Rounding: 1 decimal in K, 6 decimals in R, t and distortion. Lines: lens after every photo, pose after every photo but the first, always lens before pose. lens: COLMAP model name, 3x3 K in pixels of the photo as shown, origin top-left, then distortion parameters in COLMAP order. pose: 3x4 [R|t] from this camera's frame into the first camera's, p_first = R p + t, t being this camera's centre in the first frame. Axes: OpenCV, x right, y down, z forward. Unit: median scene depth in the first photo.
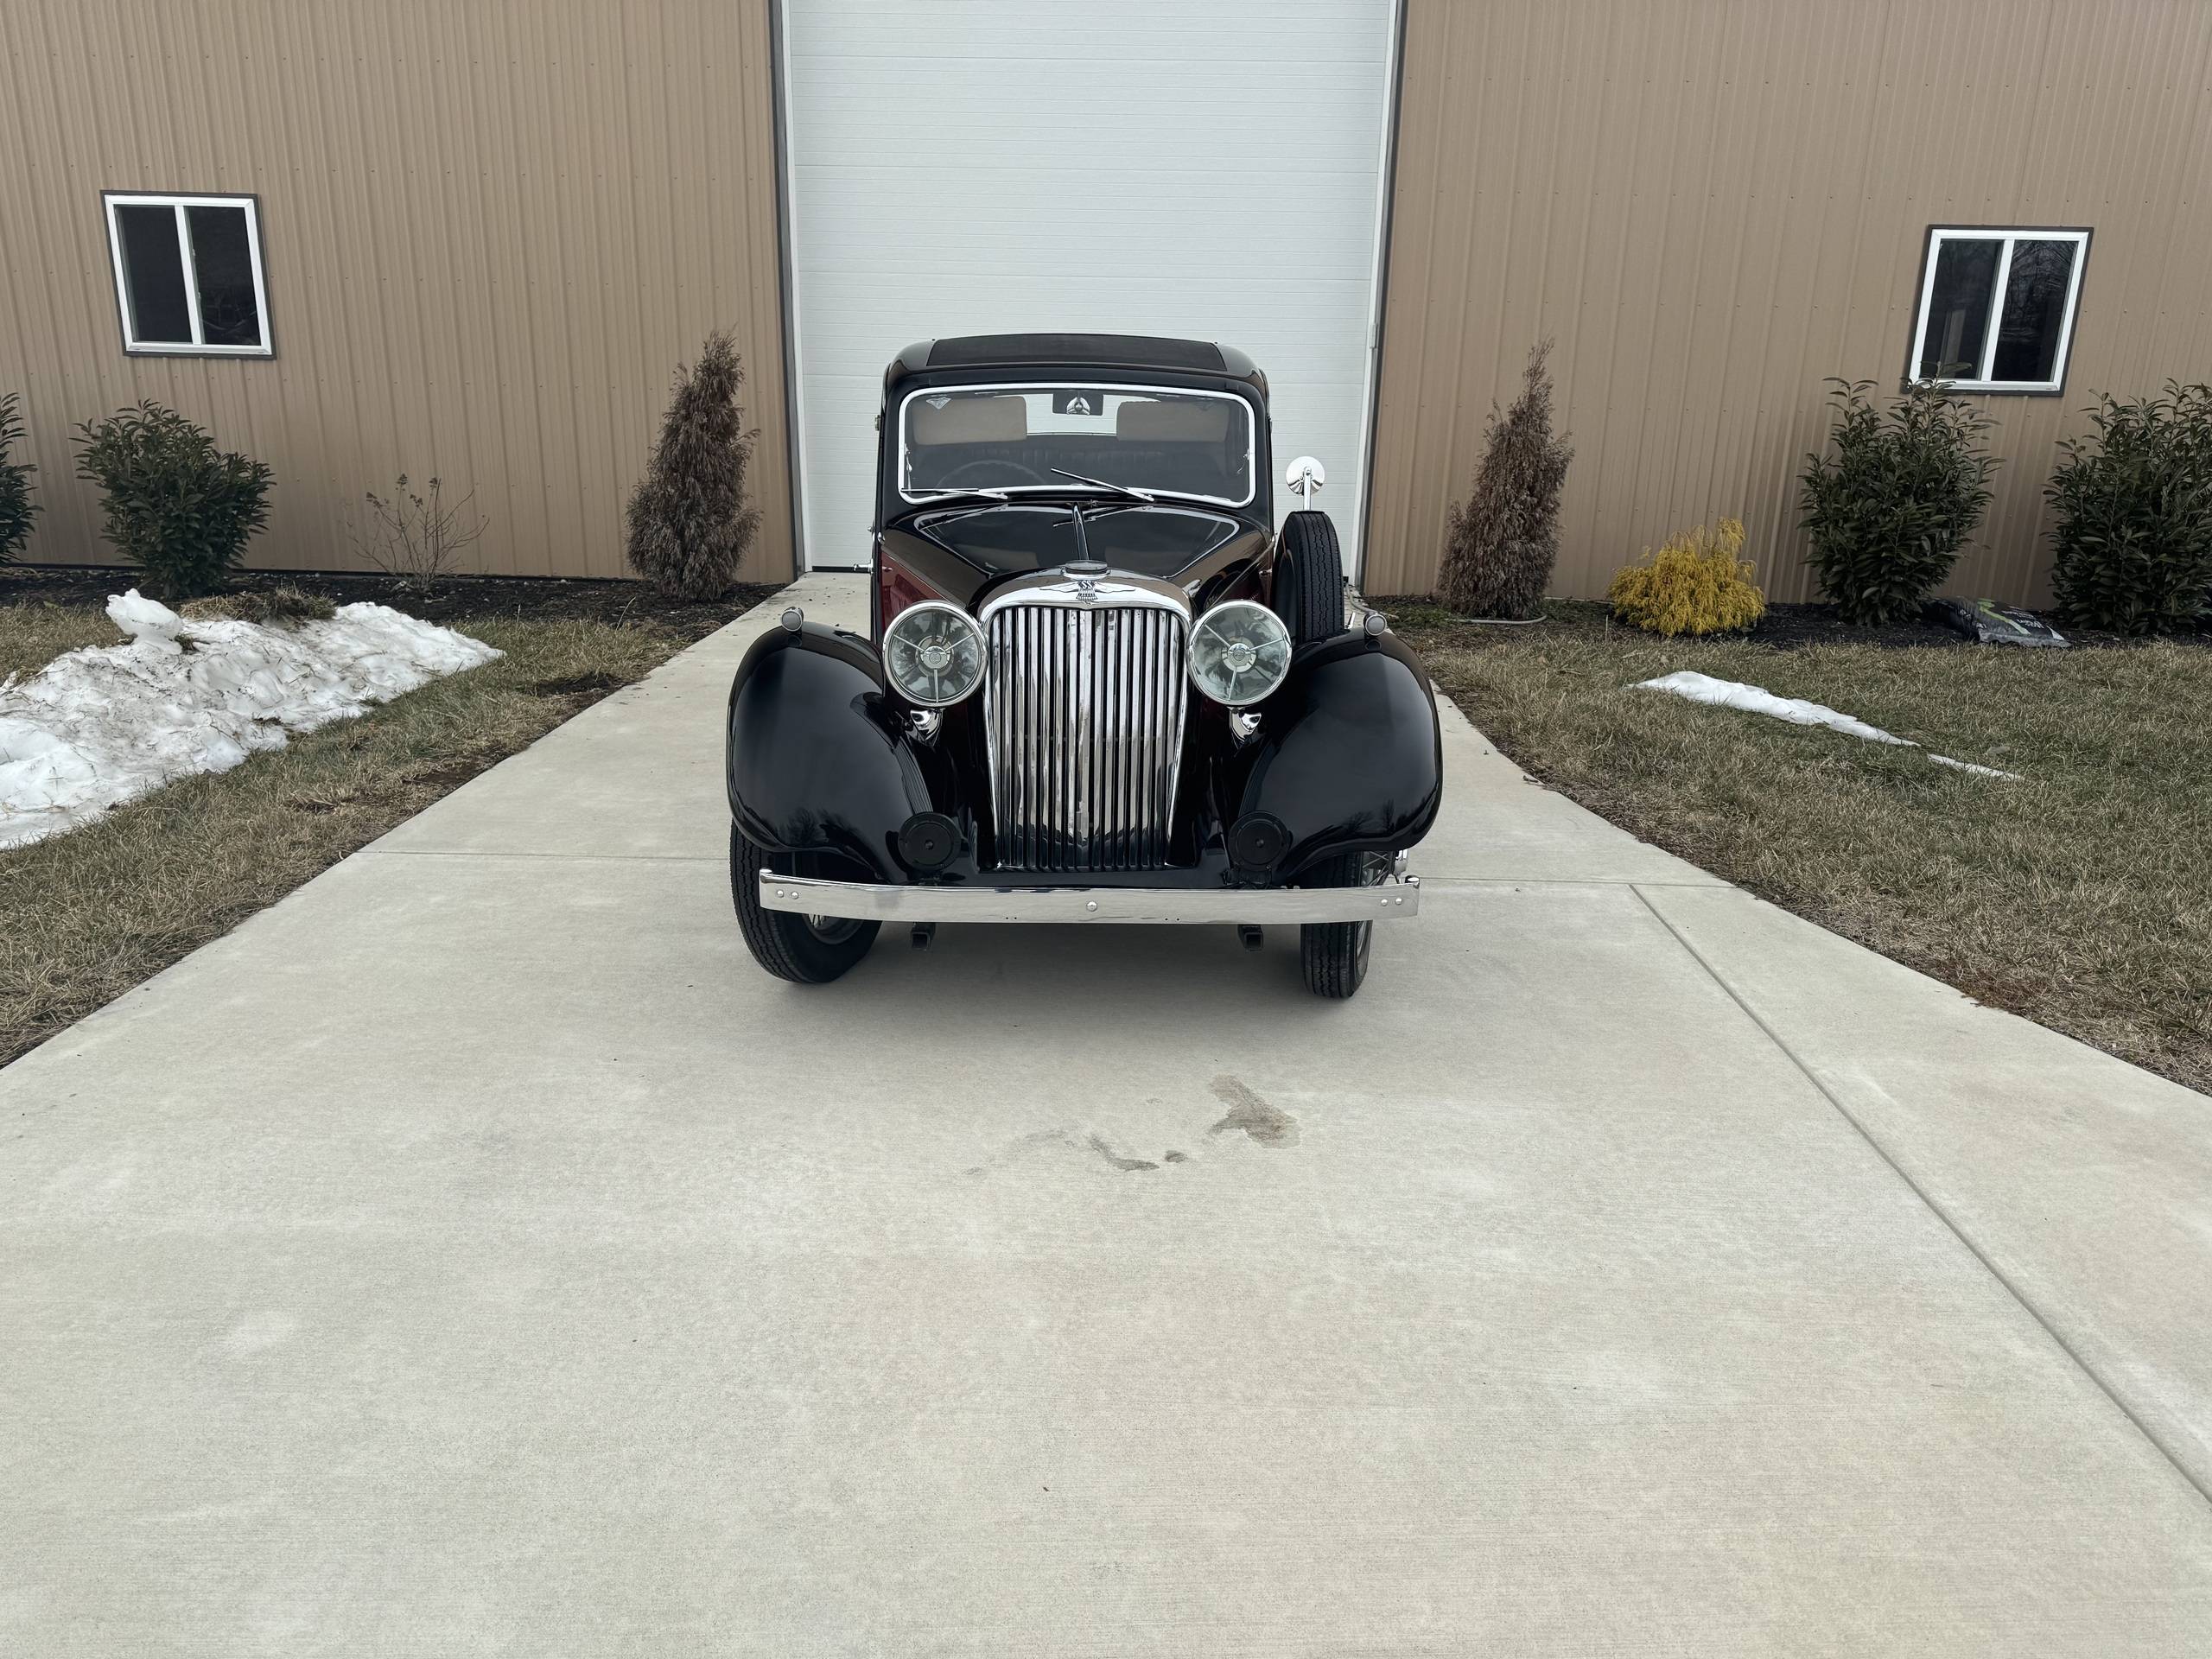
lens RADIAL K [[1557.2, 0, 1099.5], [0, 1557.2, 831.3], [0, 0, 1]] dist [0.052120, -0.062206]
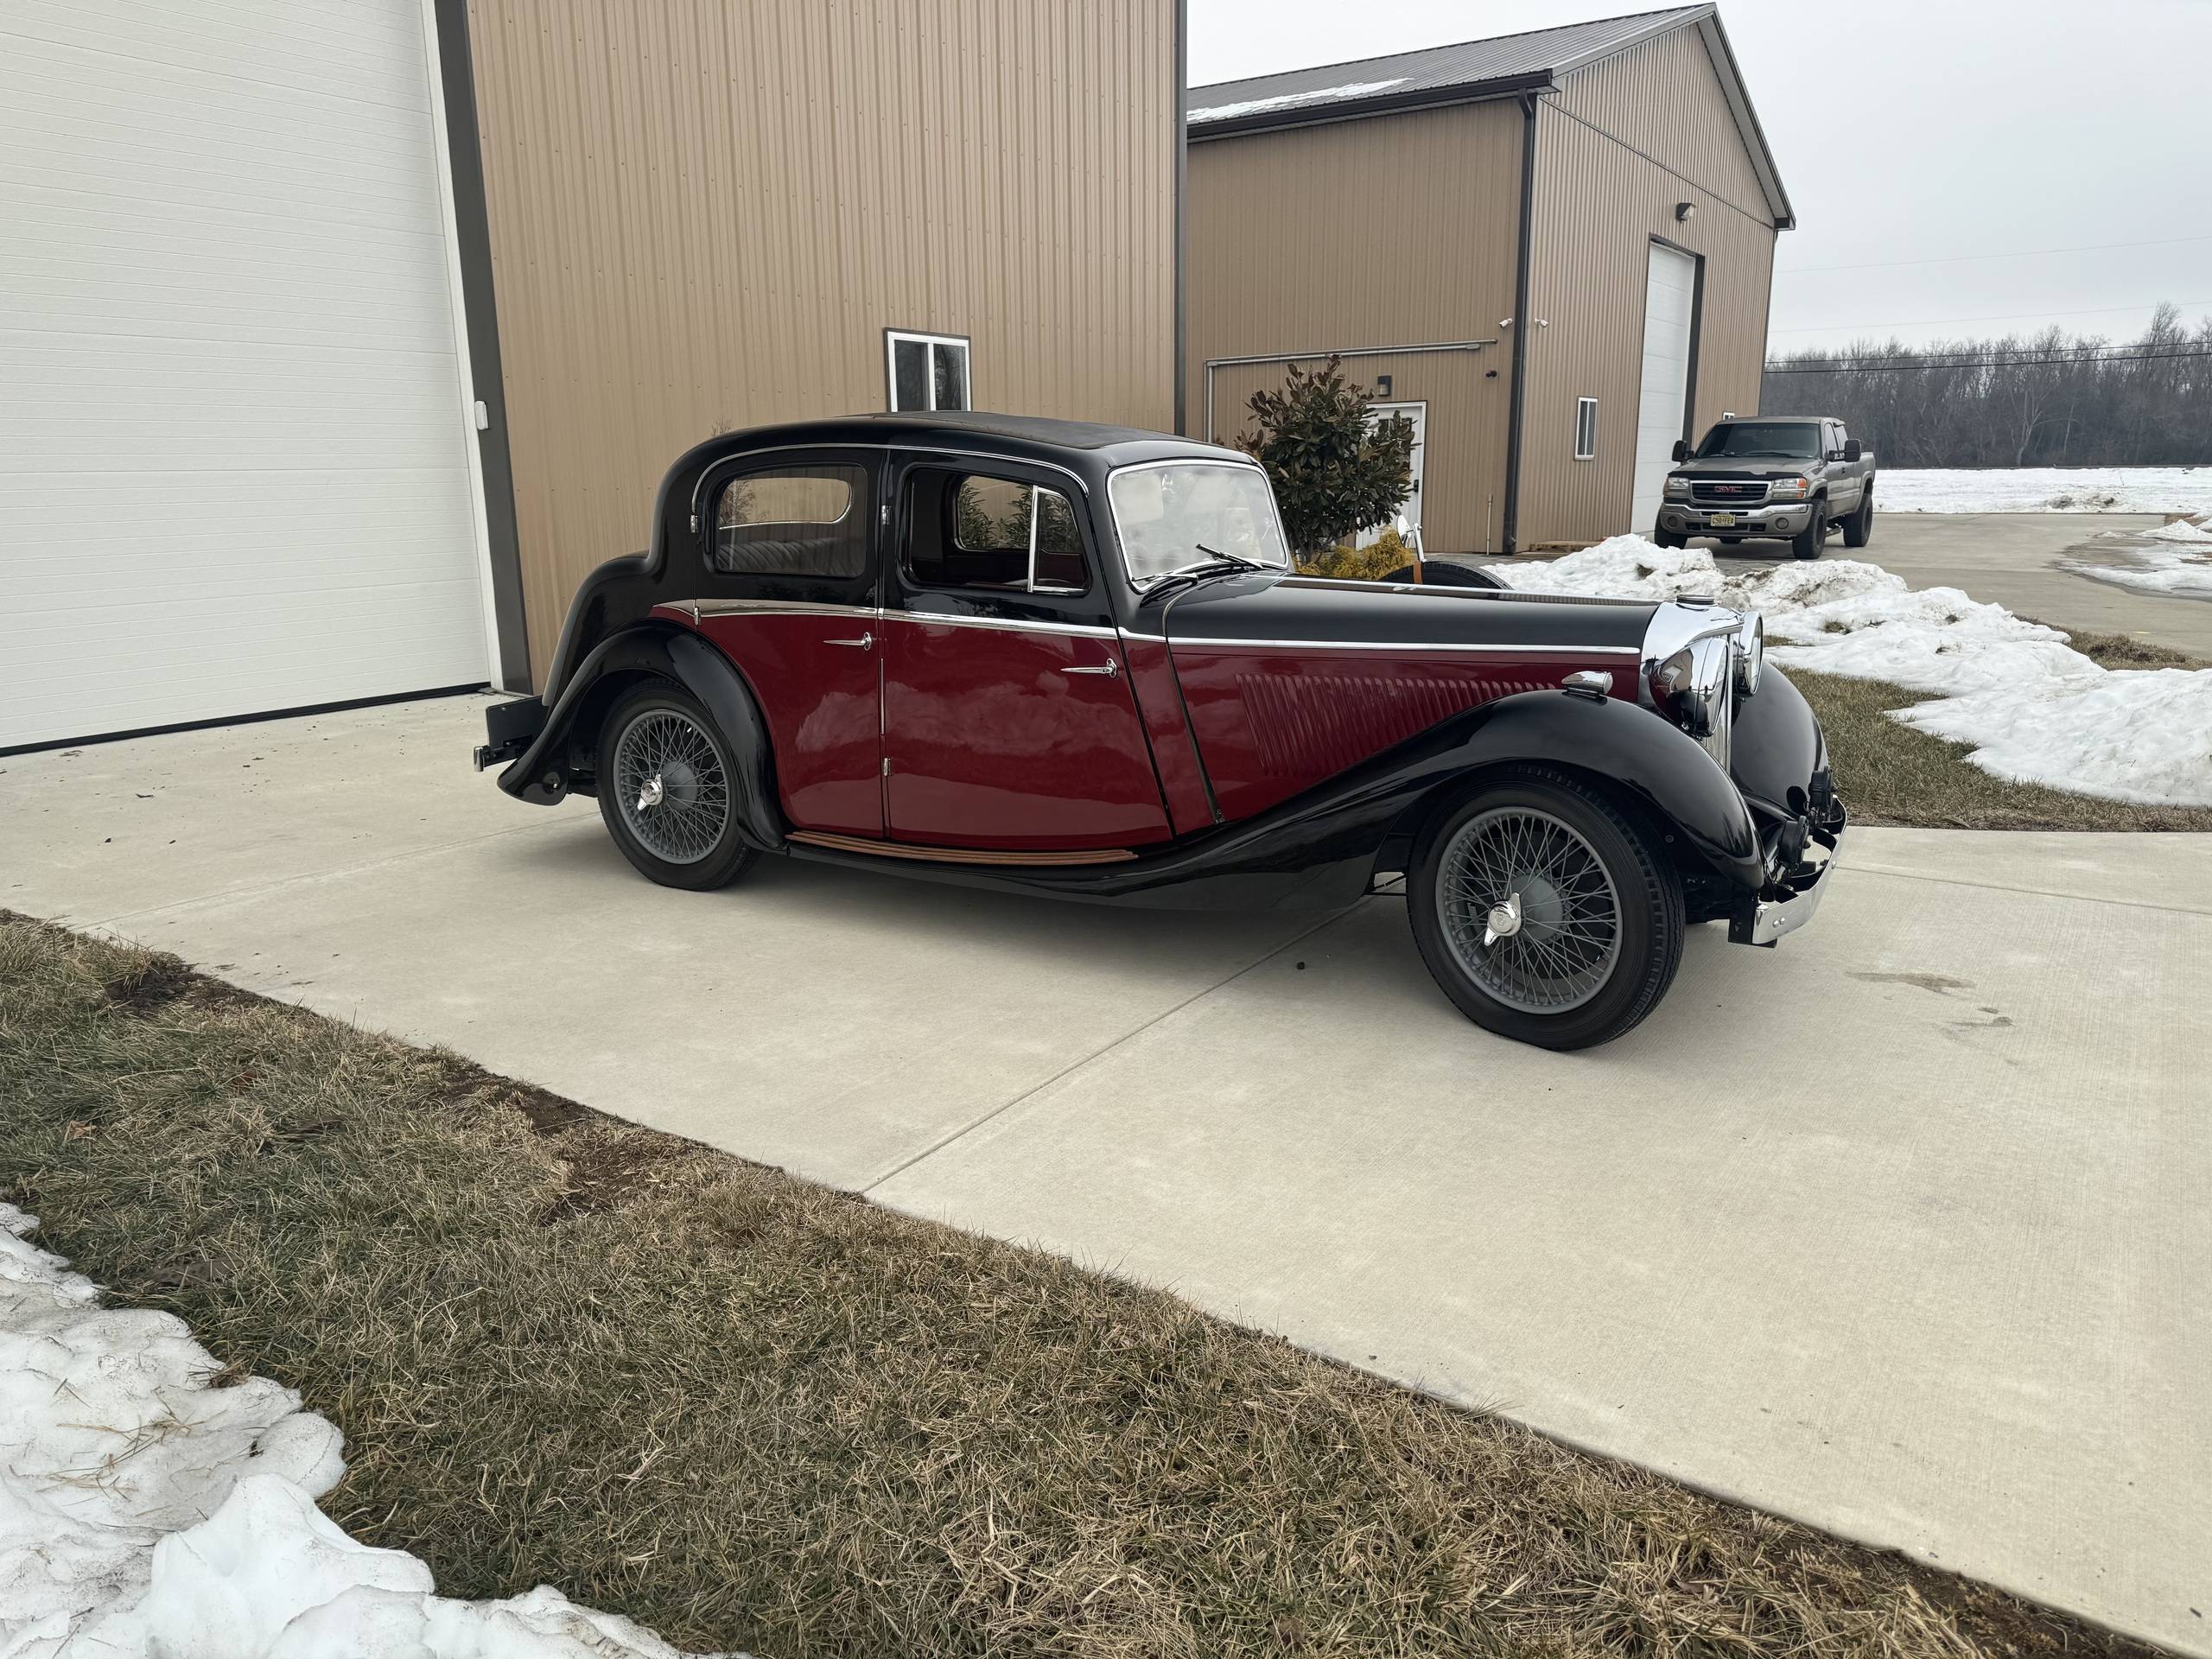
lens RADIAL K [[1557.2, 0, 1098.5], [0, 1557.2, 838.2], [0, 0, 1]] dist [0.052120, -0.062206]
pose [[0.529287, -0.217762, 0.820021, -0.913993], [0.256069, 0.962432, 0.090299, -0.160289], [-0.808878, 0.162188, 0.565164, 0.529783]]
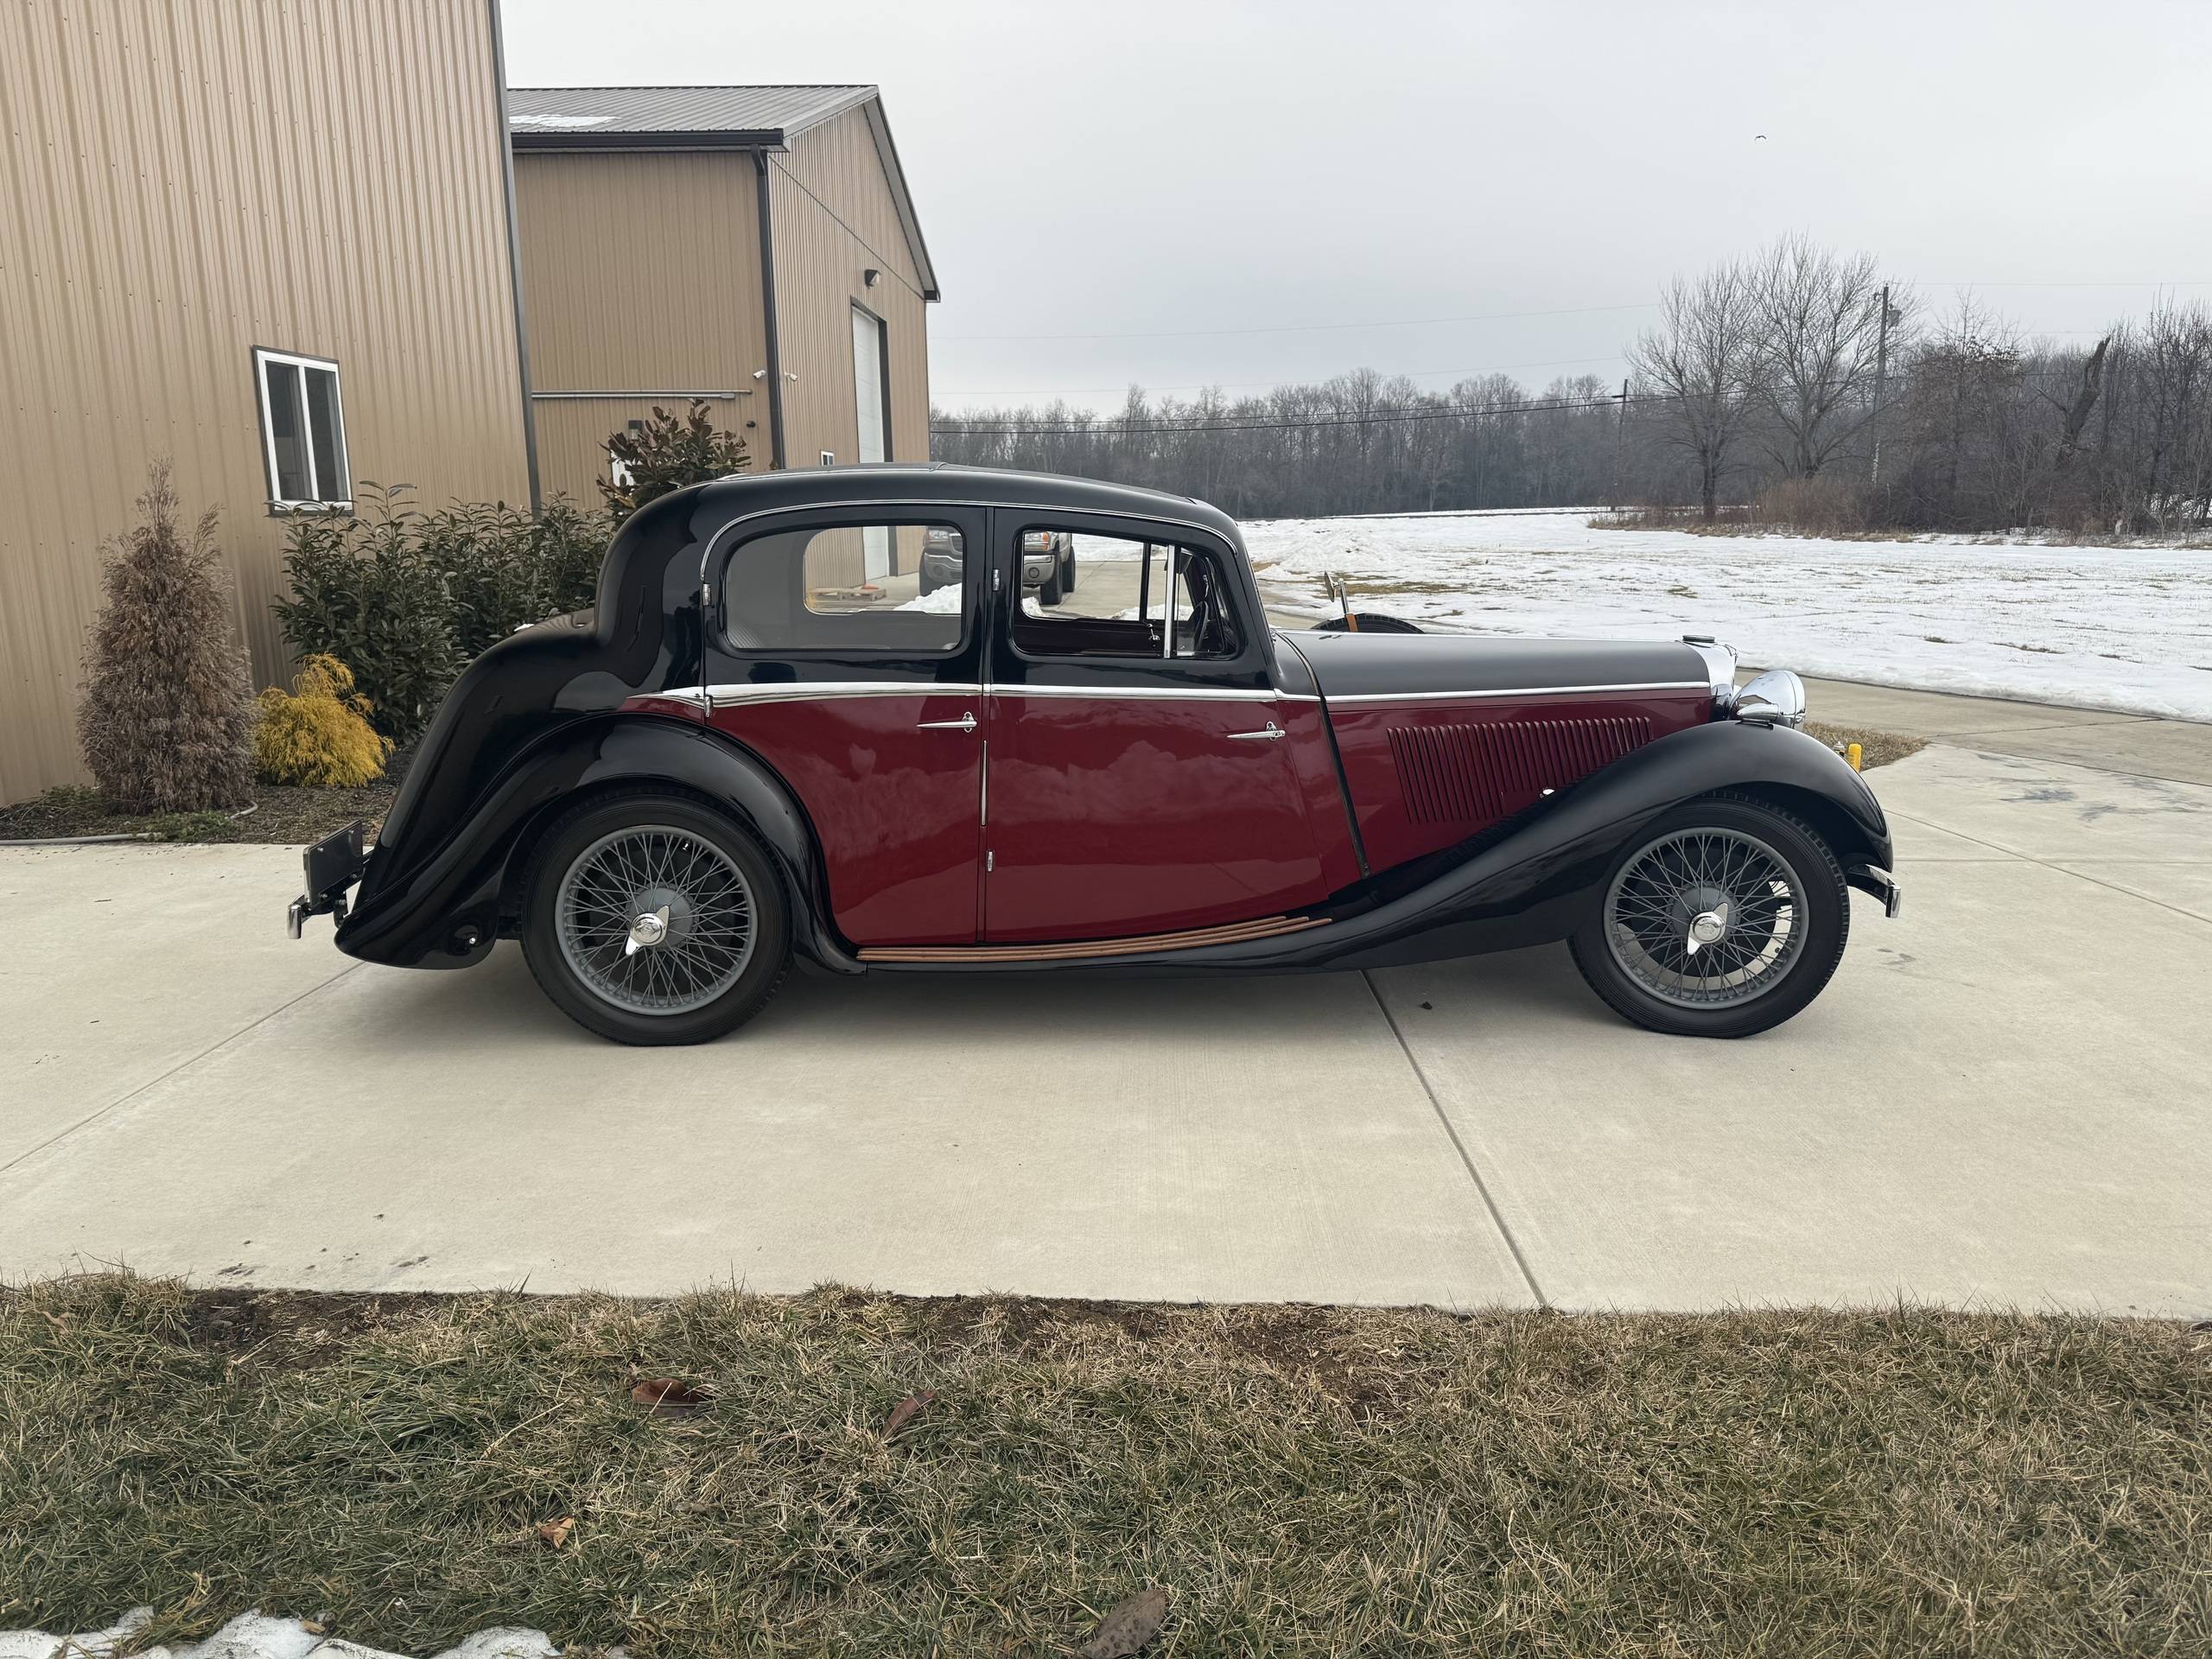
lens RADIAL K [[1557.2, 0, 1122.7], [0, 1557.2, 846.0], [0, 0, 1]] dist [0.052120, -0.062206]
pose [[-0.014846, -0.227676, 0.973624, -1.011873], [0.284201, 0.932609, 0.222418, -0.329554], [-0.958650, 0.280007, 0.050861, 1.070811]]
